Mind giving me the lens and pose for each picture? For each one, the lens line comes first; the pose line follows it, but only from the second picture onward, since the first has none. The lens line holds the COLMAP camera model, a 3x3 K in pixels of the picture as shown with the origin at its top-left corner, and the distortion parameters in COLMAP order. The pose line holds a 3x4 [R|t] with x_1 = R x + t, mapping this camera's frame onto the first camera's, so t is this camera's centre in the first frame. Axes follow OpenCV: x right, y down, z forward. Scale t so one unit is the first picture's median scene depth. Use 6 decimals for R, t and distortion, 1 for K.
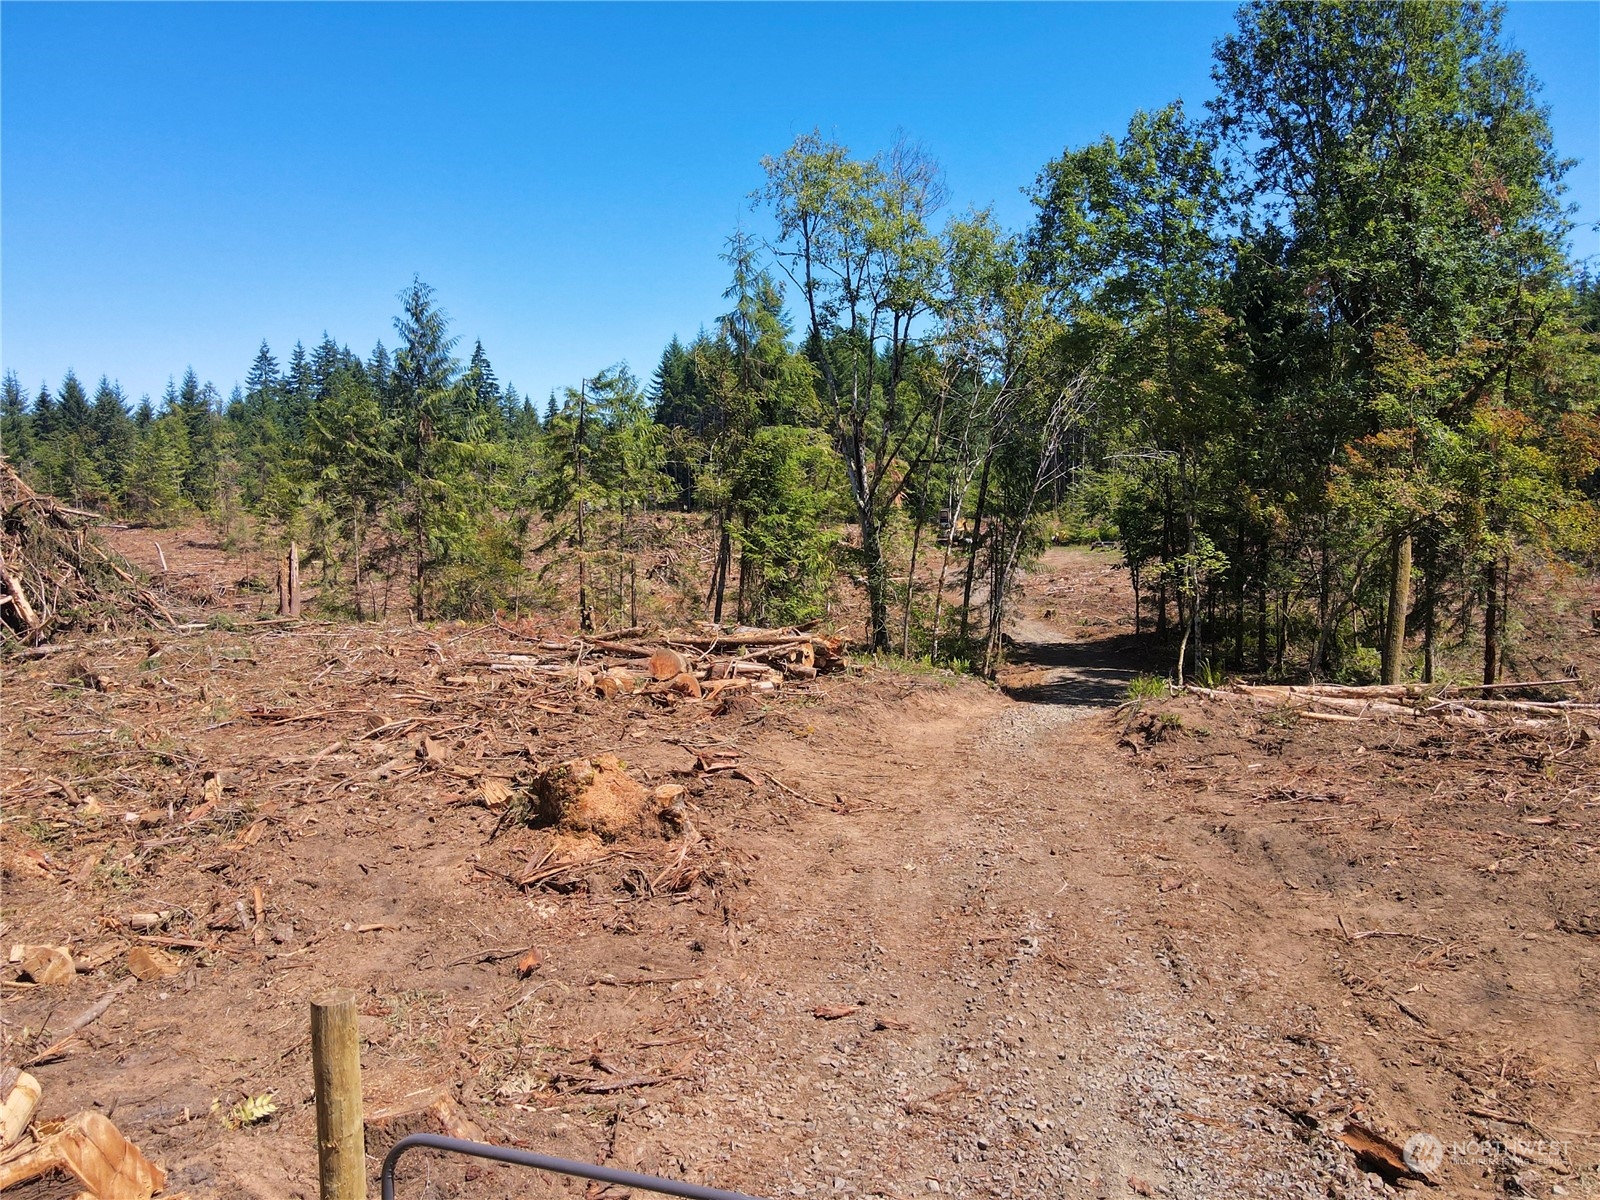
lens RADIAL K [[1194.4, 0, 797.1], [0, 1194.4, 605.5], [0, 0, 1]] dist [-0.016081, 0.016974]
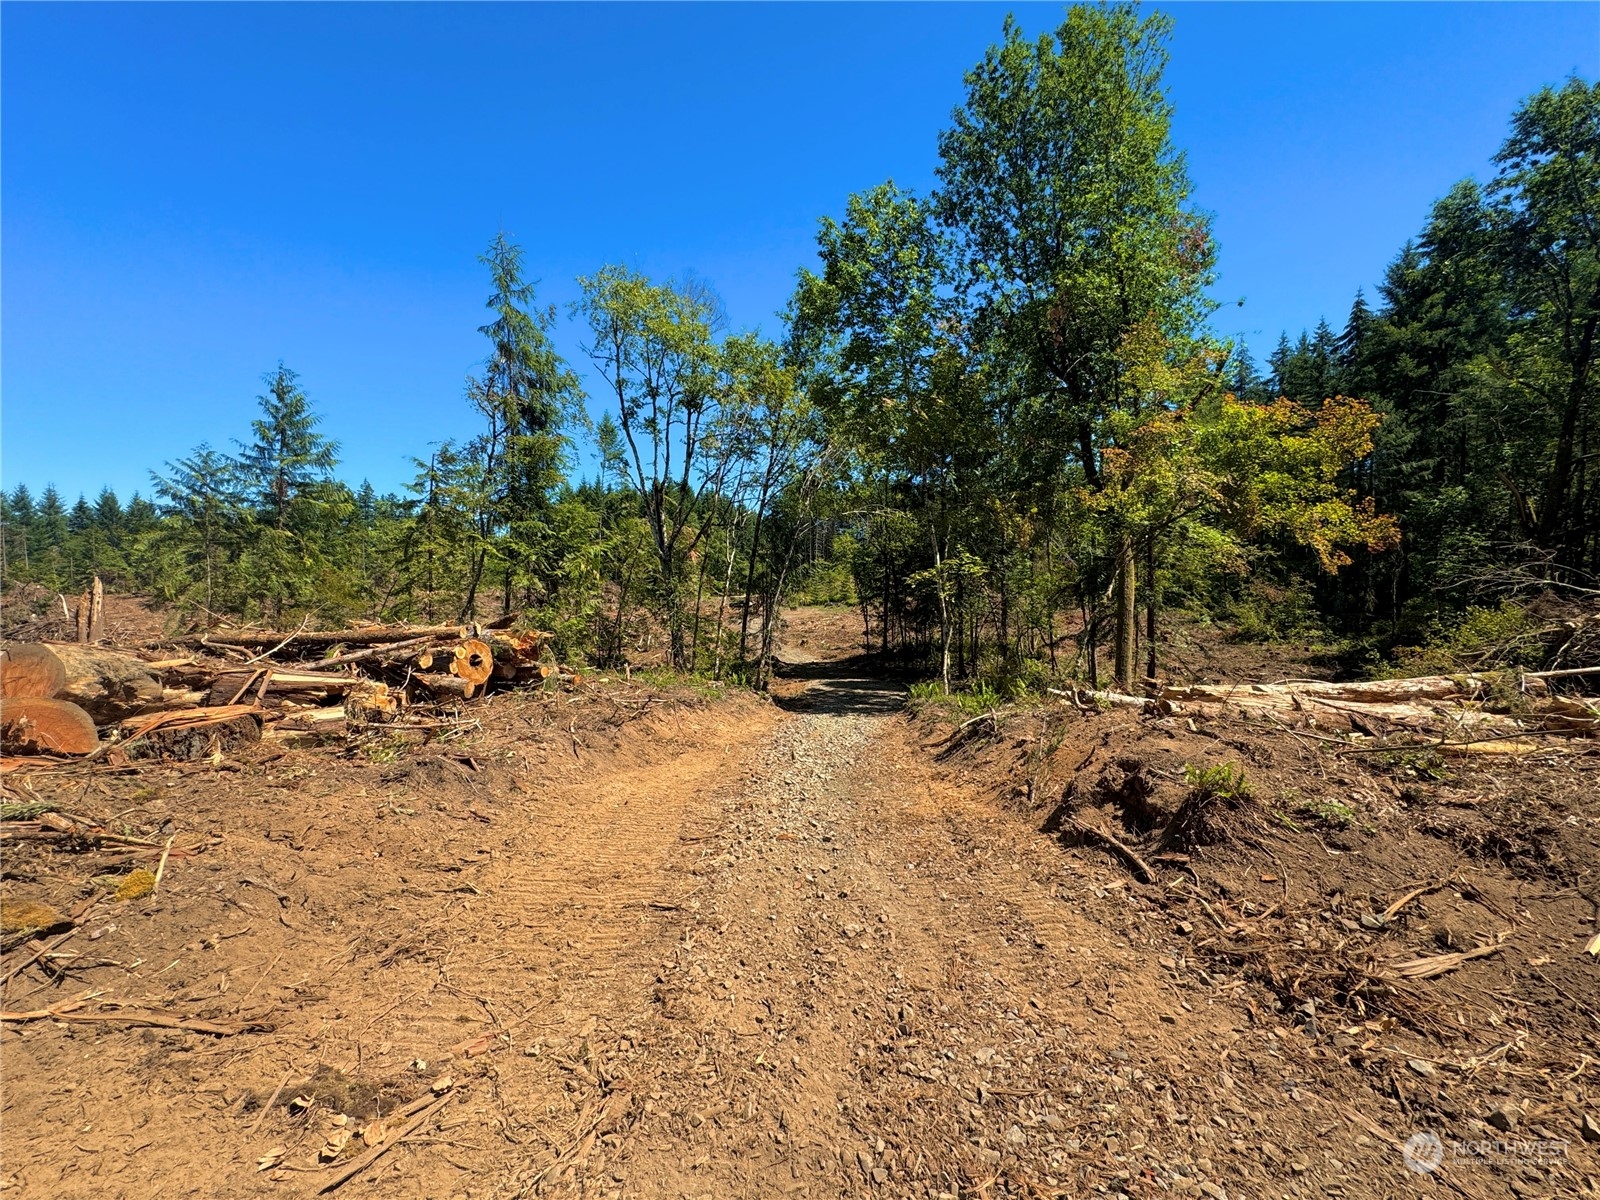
lens RADIAL K [[648.3, 0, 794.4], [0, 648.3, 591.6], [0, 0, 1]] dist [-0.002400, -0.000038]
pose [[0.978552, -0.000068, 0.206001, 0.051467], [0.018804, 0.995855, -0.088995, 0.019224], [-0.205141, 0.090959, 0.974497, 0.307860]]
